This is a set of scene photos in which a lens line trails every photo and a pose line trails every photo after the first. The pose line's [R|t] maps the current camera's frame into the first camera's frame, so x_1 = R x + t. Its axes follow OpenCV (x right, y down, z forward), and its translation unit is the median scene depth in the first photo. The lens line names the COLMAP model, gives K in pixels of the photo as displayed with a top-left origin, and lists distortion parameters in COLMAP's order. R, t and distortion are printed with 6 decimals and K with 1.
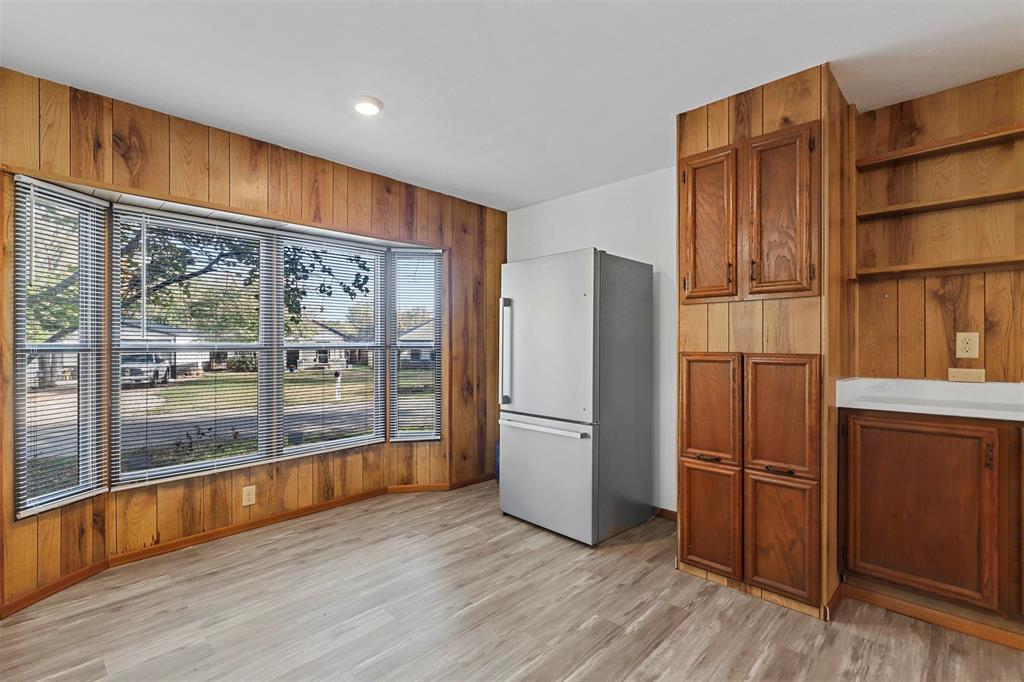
lens RADIAL K [[464.3, 0, 509.3], [0, 464.3, 344.7], [0, 0, 1]] dist [-0.000185, -0.000370]
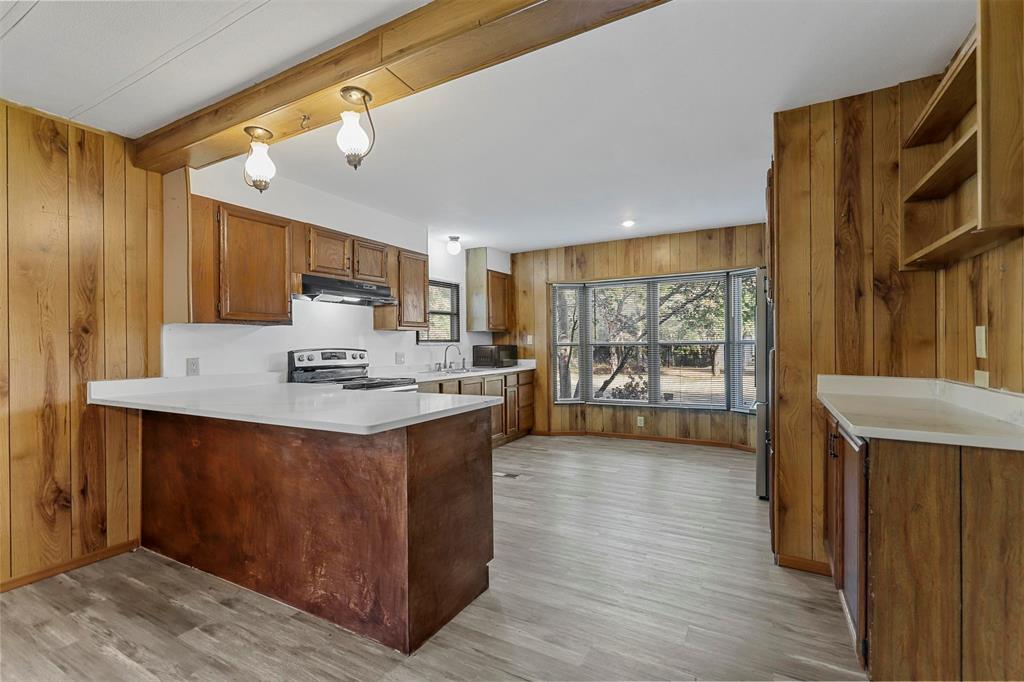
lens RADIAL K [[464.3, 0, 511.9], [0, 464.3, 345.8], [0, 0, 1]] dist [0.002041, 0.000485]
pose [[0.264075, 0.004700, -0.964491, 1.306695], [0.009735, 0.999924, 0.007538, -0.005052], [0.964453, -0.011380, 0.264009, -0.006863]]
